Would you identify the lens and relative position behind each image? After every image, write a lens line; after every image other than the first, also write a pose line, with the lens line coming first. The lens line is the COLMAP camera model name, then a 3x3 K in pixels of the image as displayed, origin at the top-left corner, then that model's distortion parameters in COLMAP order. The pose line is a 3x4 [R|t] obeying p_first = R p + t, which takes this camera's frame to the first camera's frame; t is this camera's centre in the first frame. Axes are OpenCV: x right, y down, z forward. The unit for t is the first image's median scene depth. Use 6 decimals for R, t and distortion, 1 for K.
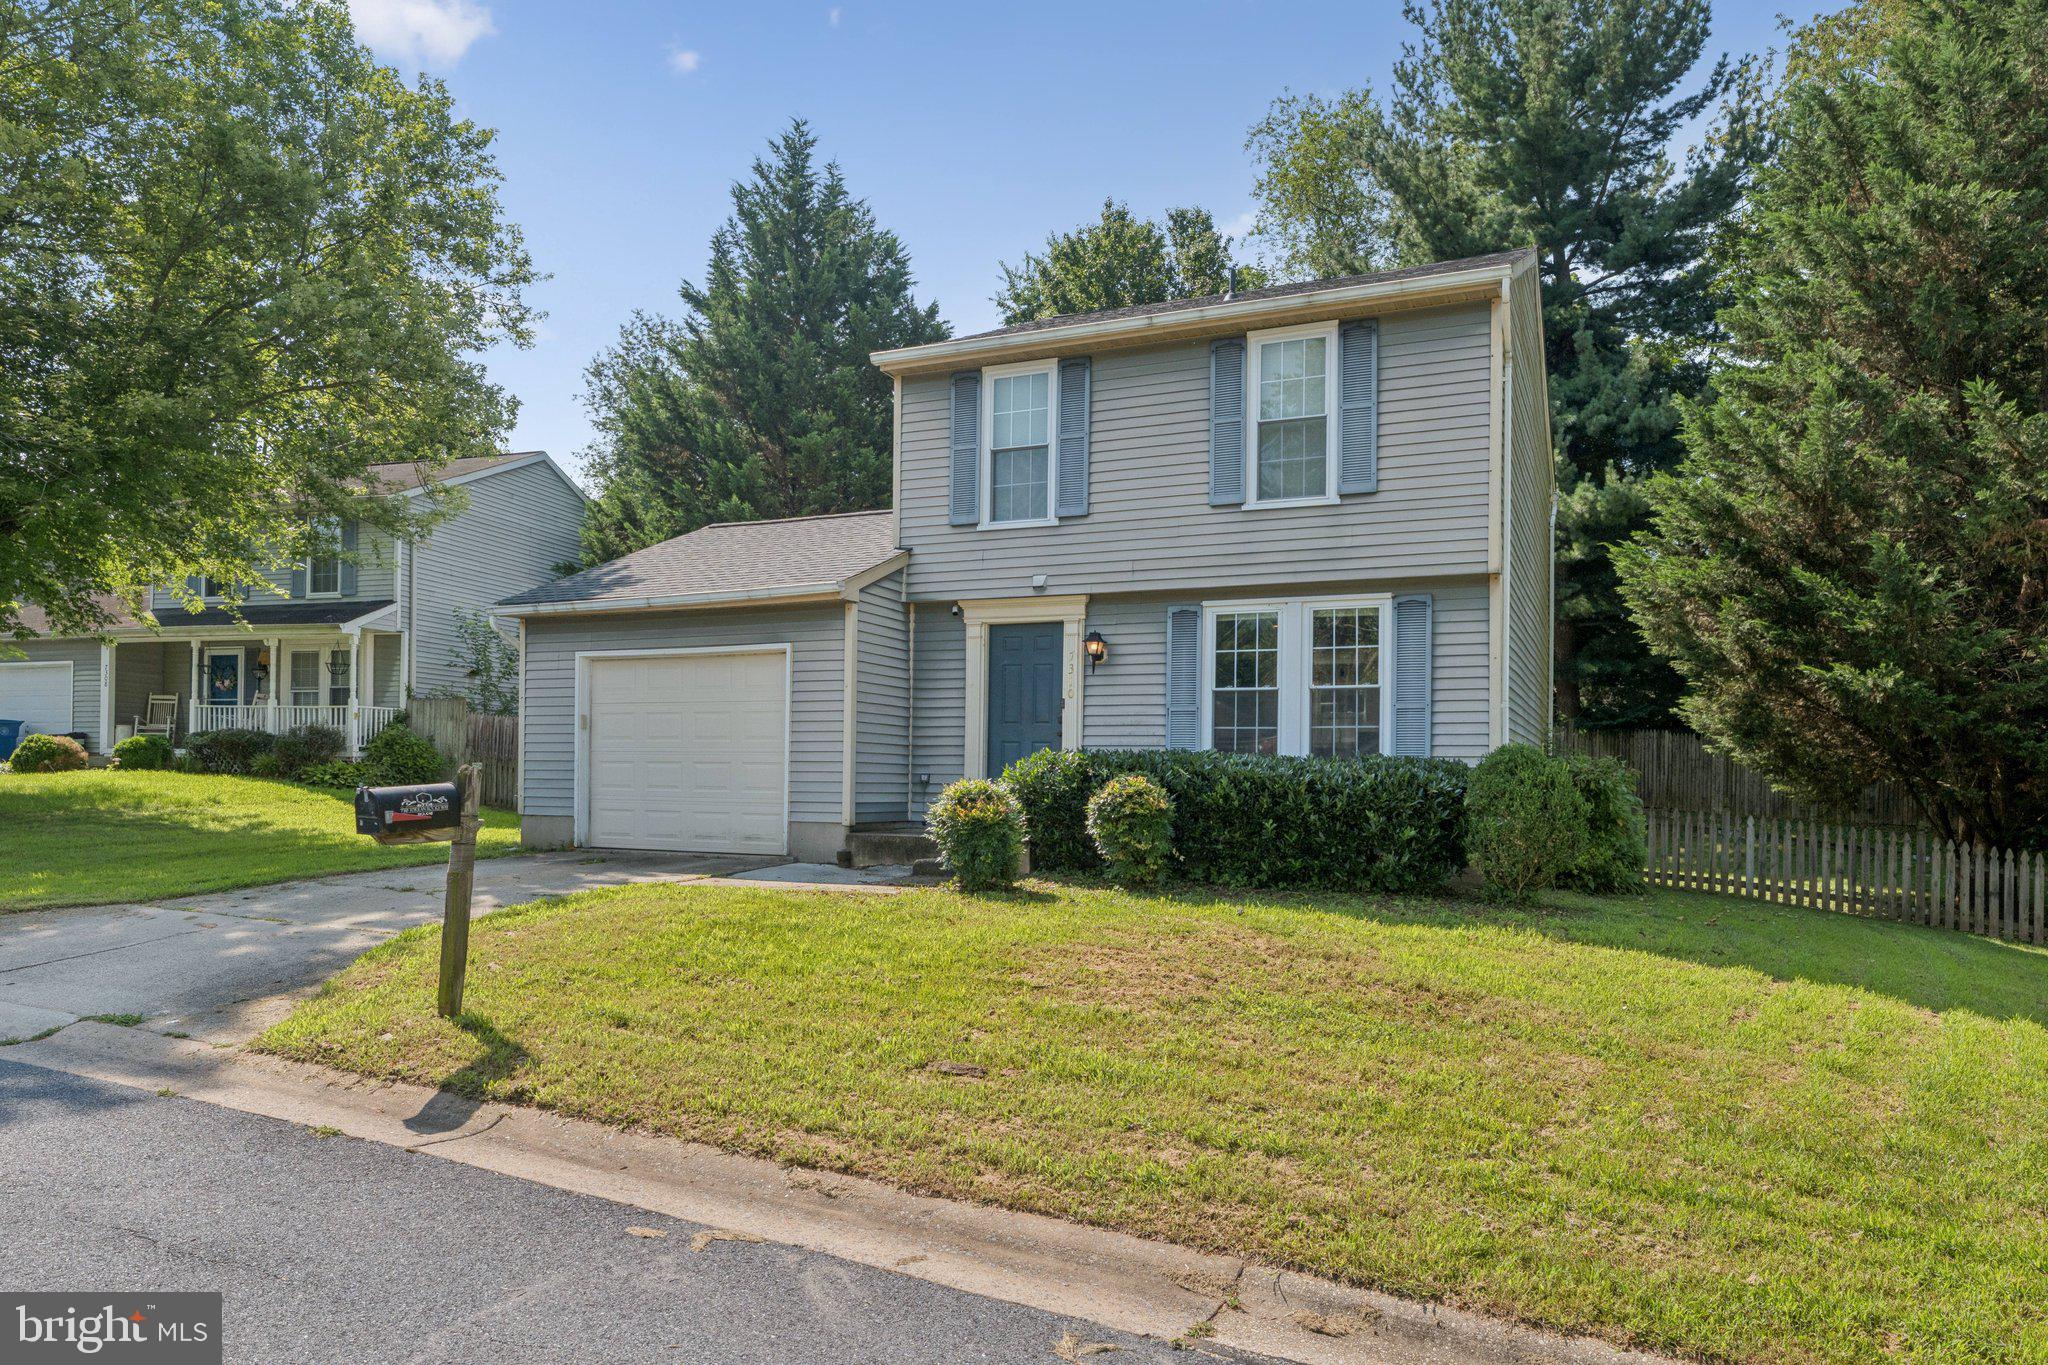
lens RADIAL K [[1316.7, 0, 1024.2], [0, 1316.7, 693.5], [0, 0, 1]] dist [0.002033, -0.000935]
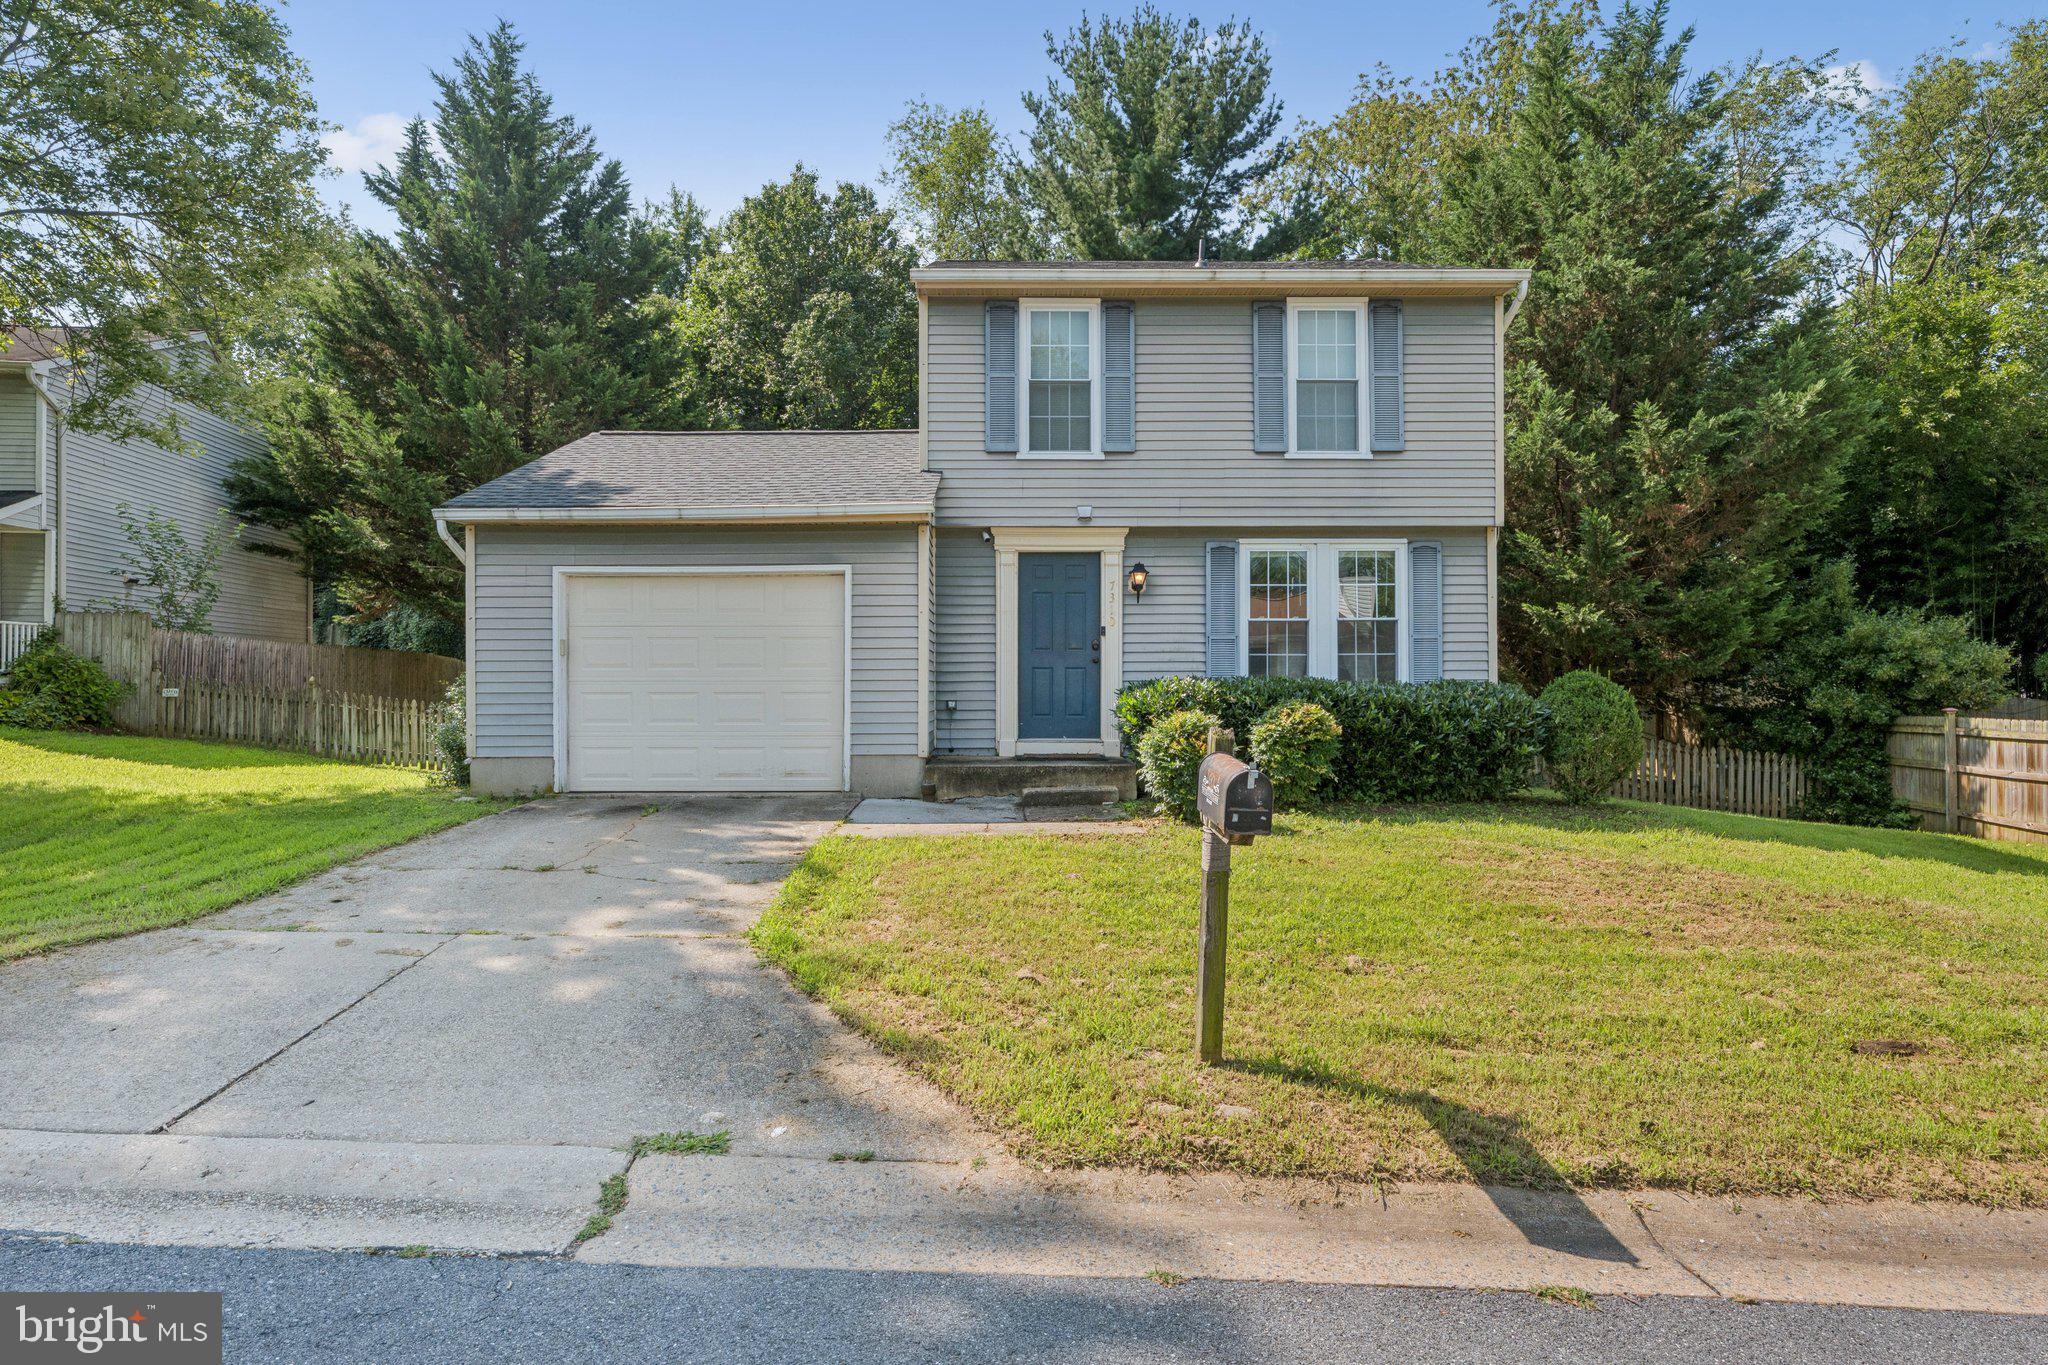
lens RADIAL K [[1103.0, 0, 1005.1], [0, 1103.0, 617.9], [0, 0, 1]] dist [-0.000337, 0.001068]
pose [[0.908943, 0.010758, 0.416781, -0.404716], [-0.013259, 0.999907, 0.003107, -0.004508], [-0.416709, -0.008350, 0.909002, 0.239537]]
